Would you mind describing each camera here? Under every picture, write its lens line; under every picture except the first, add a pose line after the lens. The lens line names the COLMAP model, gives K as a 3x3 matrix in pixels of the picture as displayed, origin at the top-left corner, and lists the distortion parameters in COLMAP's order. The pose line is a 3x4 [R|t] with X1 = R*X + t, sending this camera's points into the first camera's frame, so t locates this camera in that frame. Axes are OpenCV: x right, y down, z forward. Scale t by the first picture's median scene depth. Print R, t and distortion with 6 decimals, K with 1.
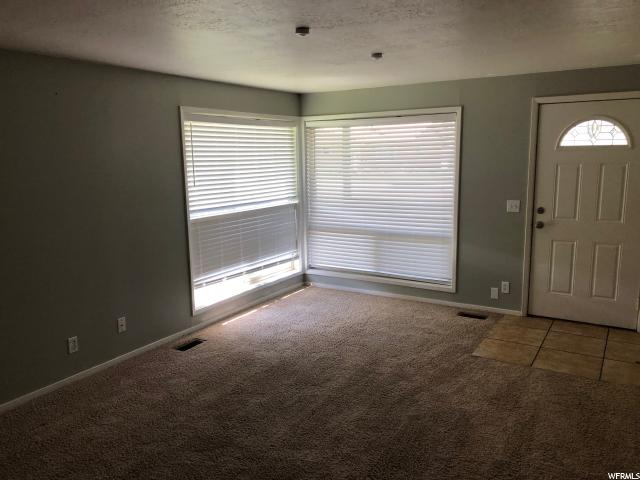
lens RADIAL K [[524.8, 0, 323.1], [0, 524.8, 236.6], [0, 0, 1]] dist [0.072863, -0.041224]
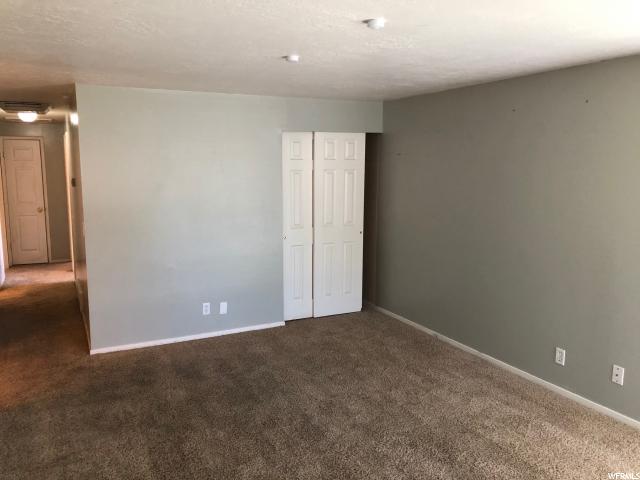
lens RADIAL K [[524.8, 0, 319.9], [0, 524.8, 239.7], [0, 0, 1]] dist [0.072863, -0.041224]
pose [[-0.533650, 0.137639, -0.834430, 0.464824], [-0.132938, 0.960749, 0.243494, -0.153571], [0.835192, 0.240869, -0.494406, 0.877324]]
